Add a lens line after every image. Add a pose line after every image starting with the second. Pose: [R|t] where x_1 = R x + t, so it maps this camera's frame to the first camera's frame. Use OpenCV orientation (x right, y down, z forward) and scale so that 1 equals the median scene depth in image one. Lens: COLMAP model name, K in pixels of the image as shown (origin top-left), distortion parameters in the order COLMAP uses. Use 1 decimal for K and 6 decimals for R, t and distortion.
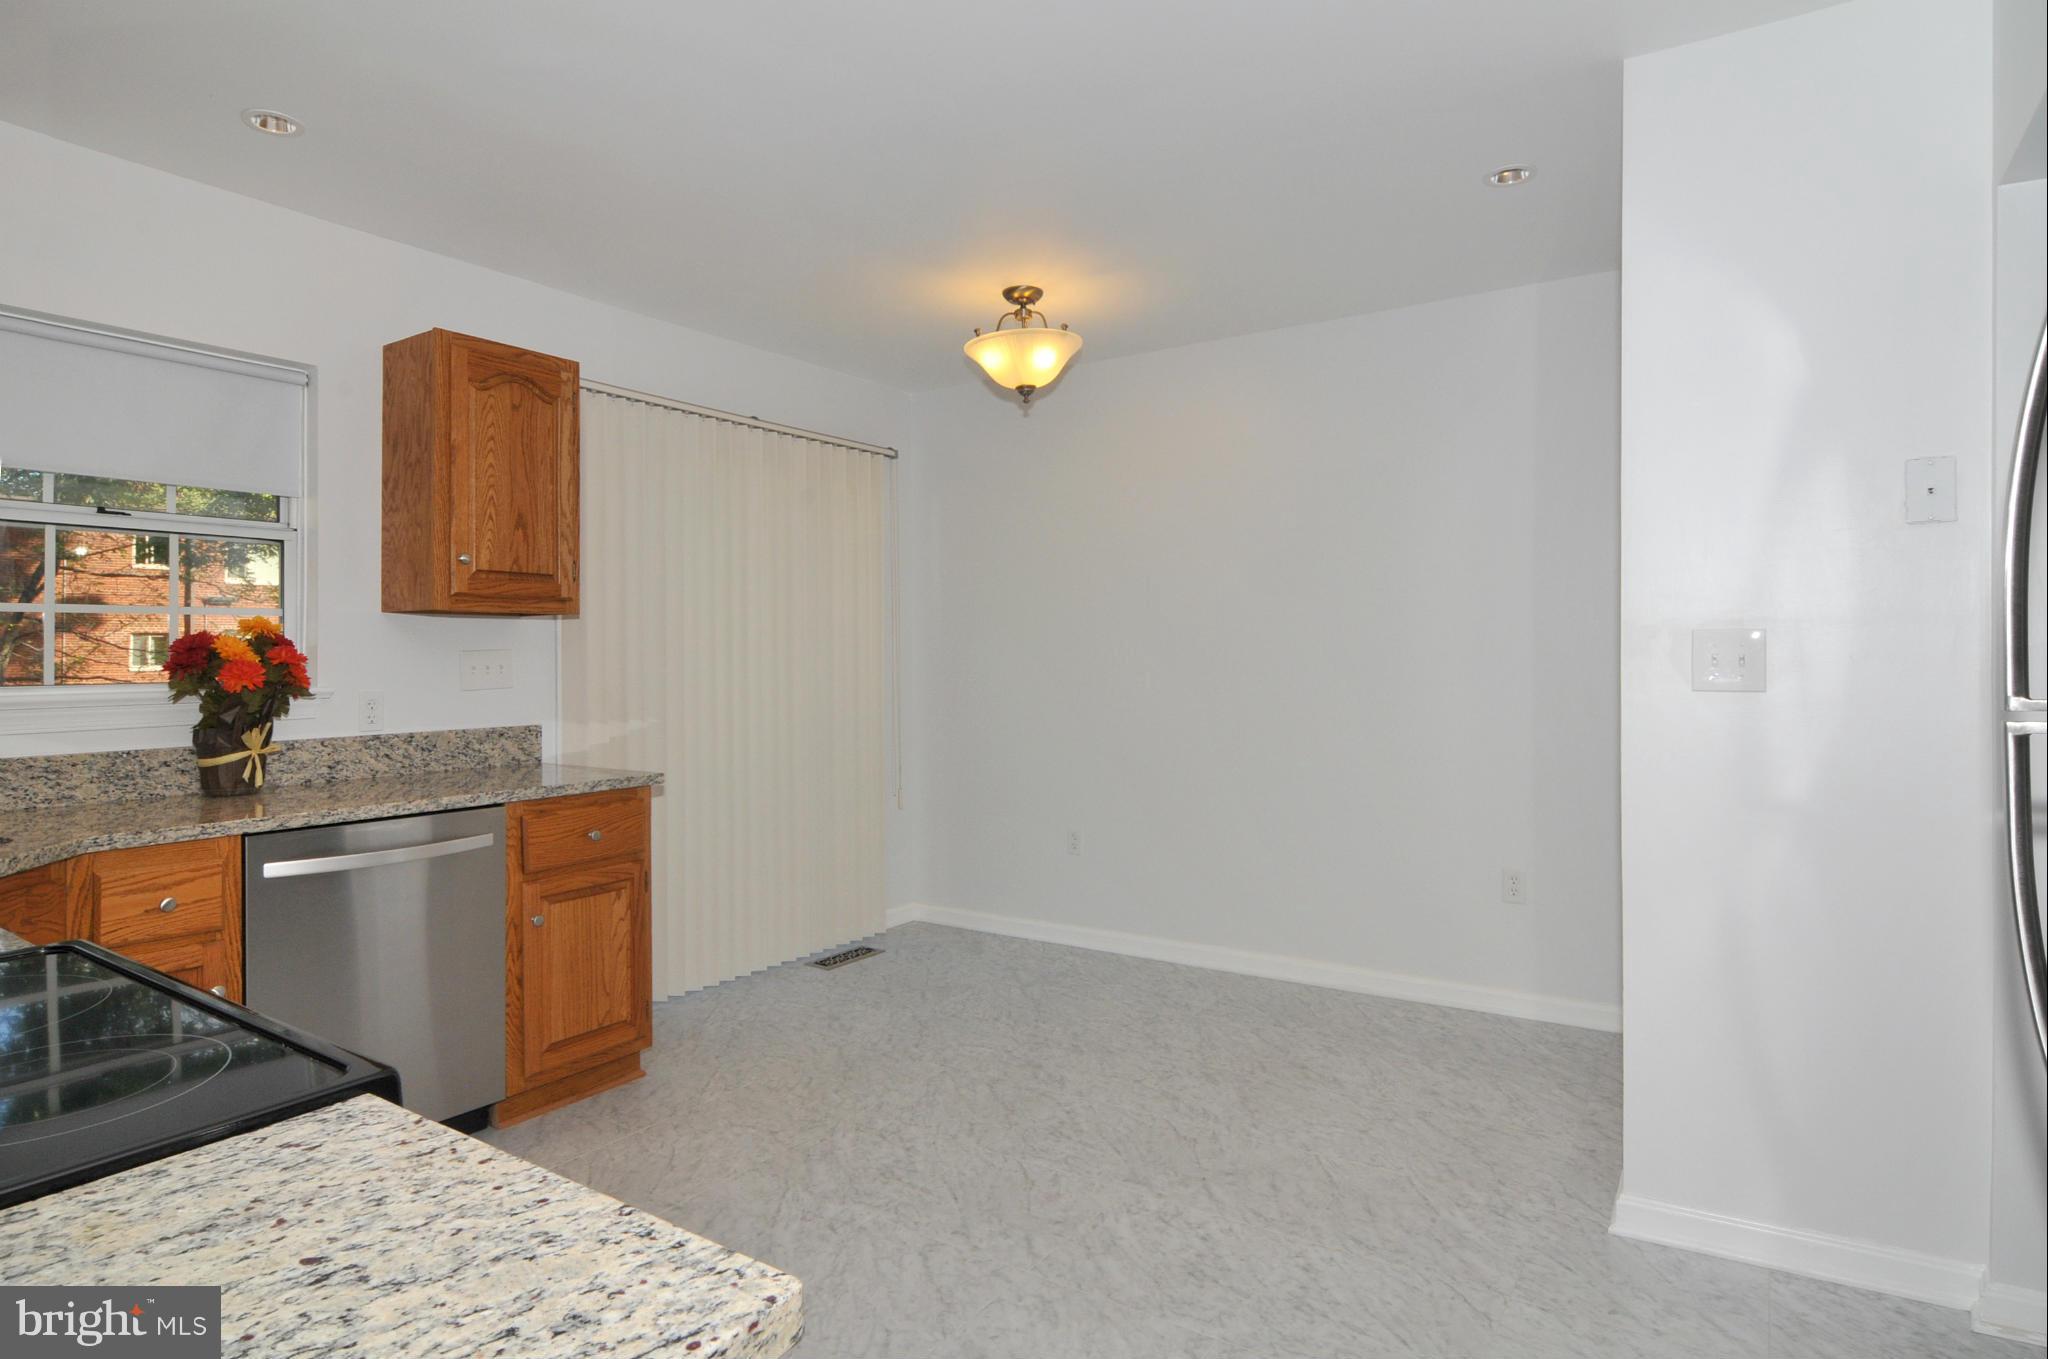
lens RADIAL K [[1108.3, 0, 1045.4], [0, 1108.3, 653.7], [0, 0, 1]] dist [-0.003059, -0.001085]
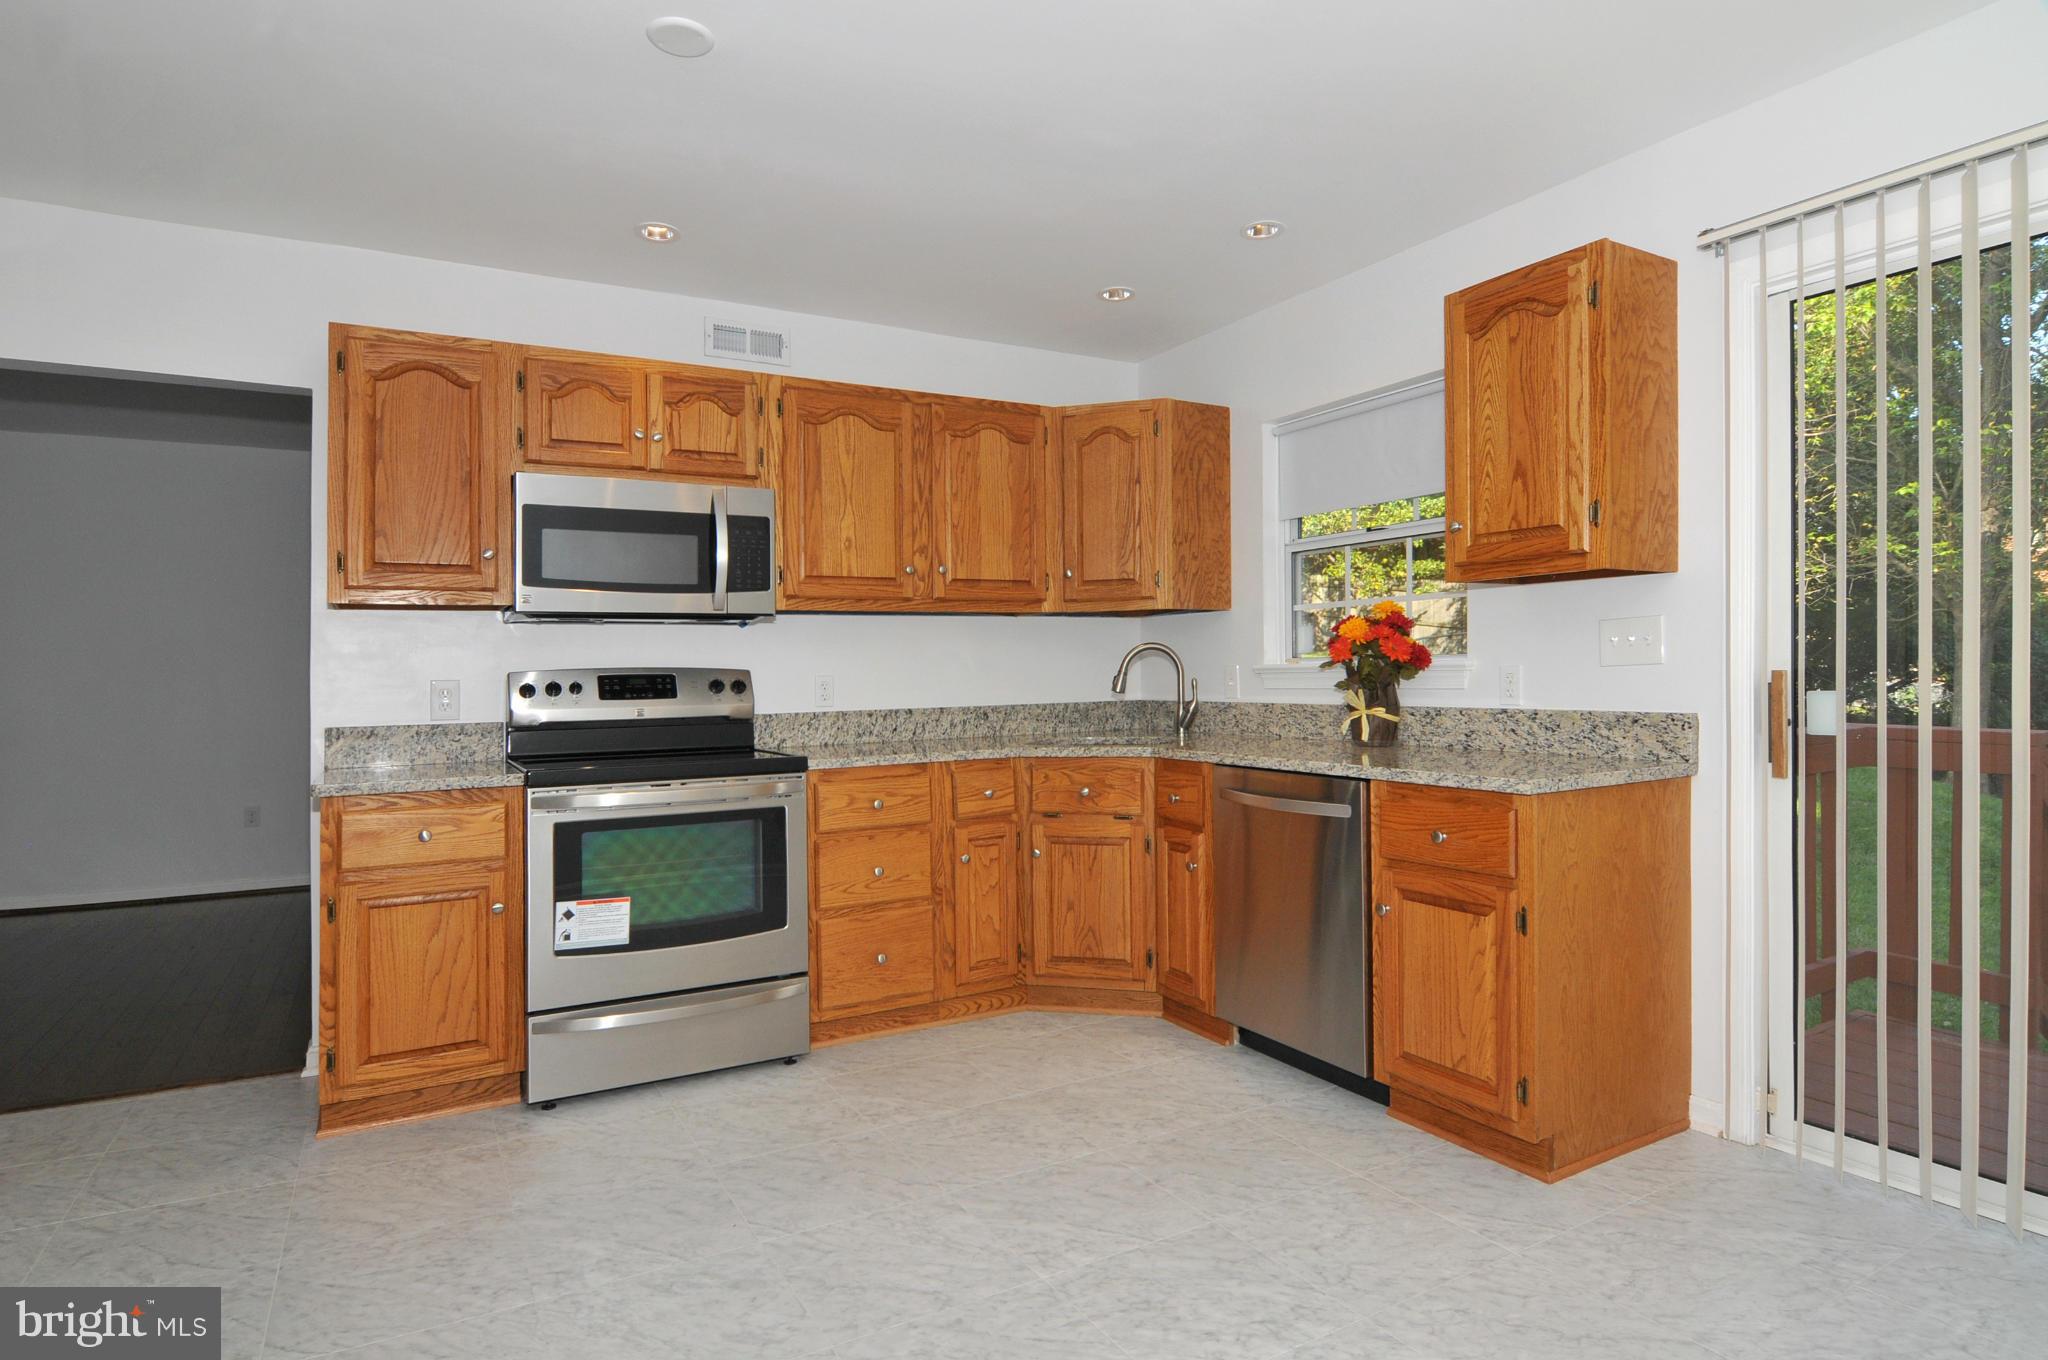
lens RADIAL K [[1108.3, 0, 1045.4], [0, 1108.3, 654.2], [0, 0, 1]] dist [-0.003059, -0.001085]
pose [[-0.427495, 0.003900, -0.904009, 0.465932], [0.020444, 0.999777, -0.005354, 0.021005], [0.903787, -0.020770, -0.427479, 1.038541]]
